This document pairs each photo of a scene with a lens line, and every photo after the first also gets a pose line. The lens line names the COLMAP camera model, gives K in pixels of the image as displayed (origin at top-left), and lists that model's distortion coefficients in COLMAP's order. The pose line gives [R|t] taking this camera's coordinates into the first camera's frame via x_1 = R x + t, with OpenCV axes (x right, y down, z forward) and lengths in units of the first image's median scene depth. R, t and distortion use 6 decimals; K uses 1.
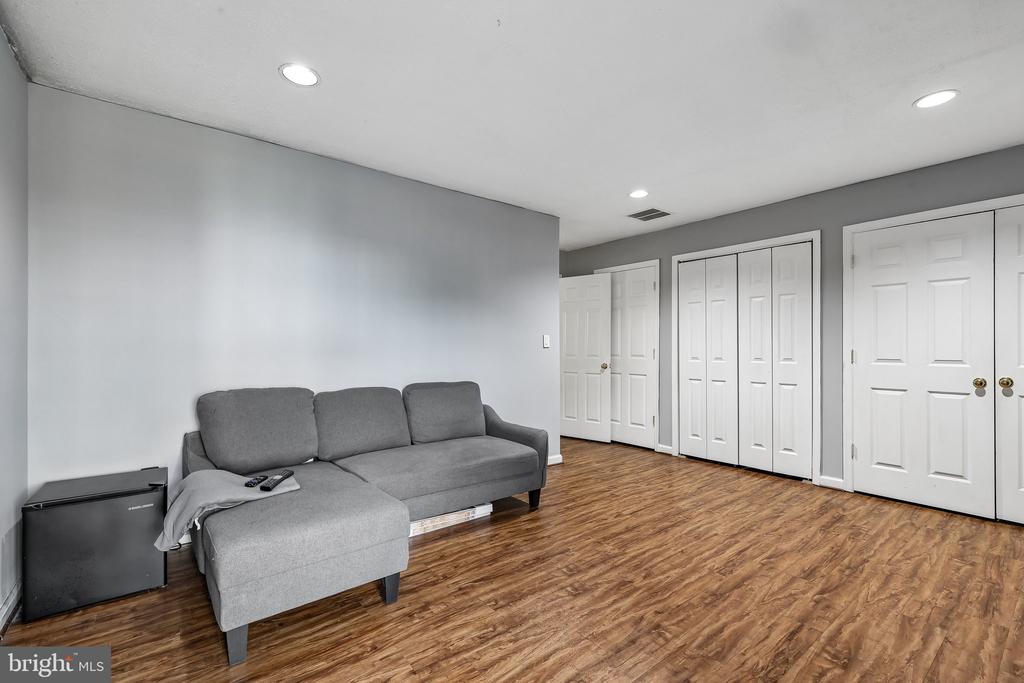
lens RADIAL K [[452.0, 0, 517.7], [0, 452.0, 344.0], [0, 0, 1]] dist [0.003105, 0.000689]
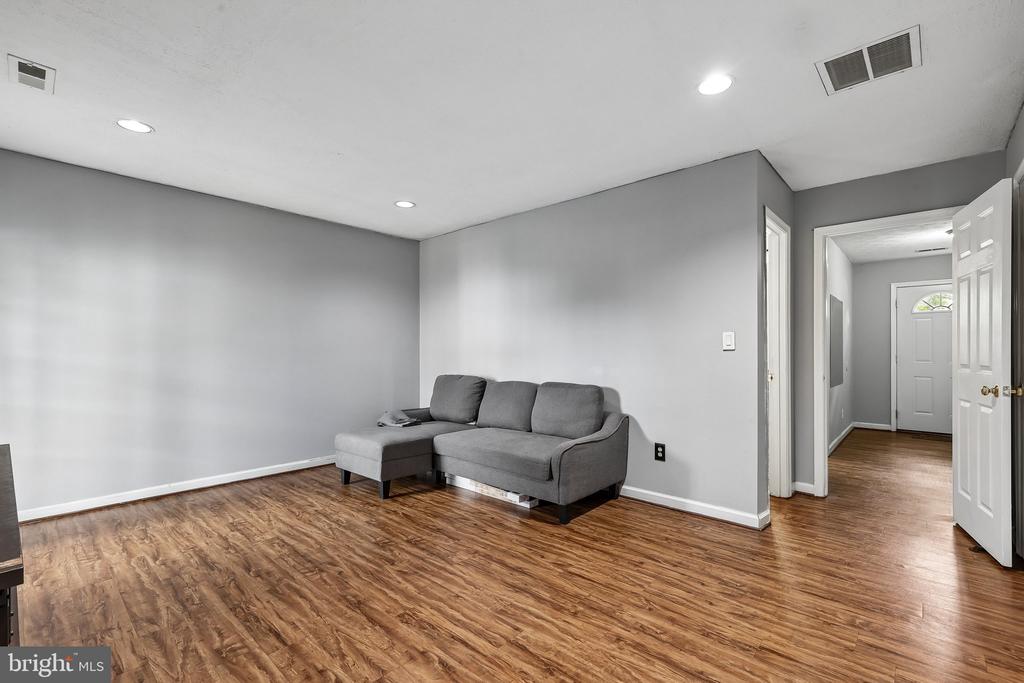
lens RADIAL K [[452.0, 0, 509.4], [0, 452.0, 350.8], [0, 0, 1]] dist [0.003105, 0.000689]
pose [[0.152342, -0.004360, -0.988318, 1.201363], [0.009552, 0.999950, -0.002938, 0.012676], [0.988282, -0.008993, 0.152376, 0.973055]]
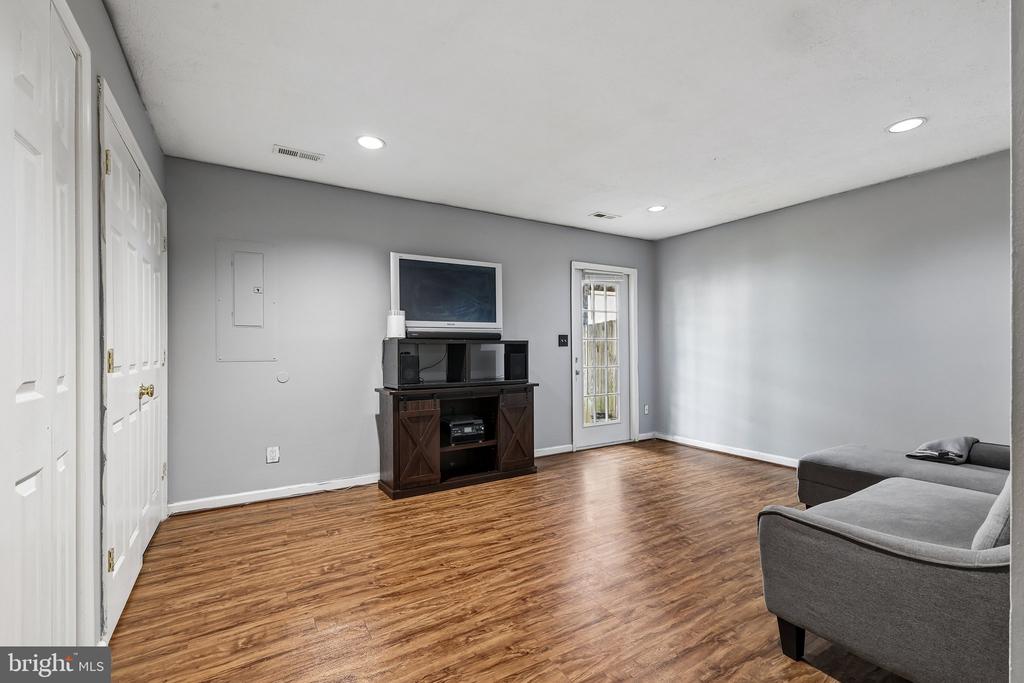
lens RADIAL K [[452.0, 0, 515.5], [0, 452.0, 343.8], [0, 0, 1]] dist [0.003105, 0.000689]
pose [[-0.992157, 0.007157, 0.124790, 0.360677], [0.004745, 0.999796, -0.019611, 0.022608], [-0.124905, -0.018865, -0.991989, 2.006482]]
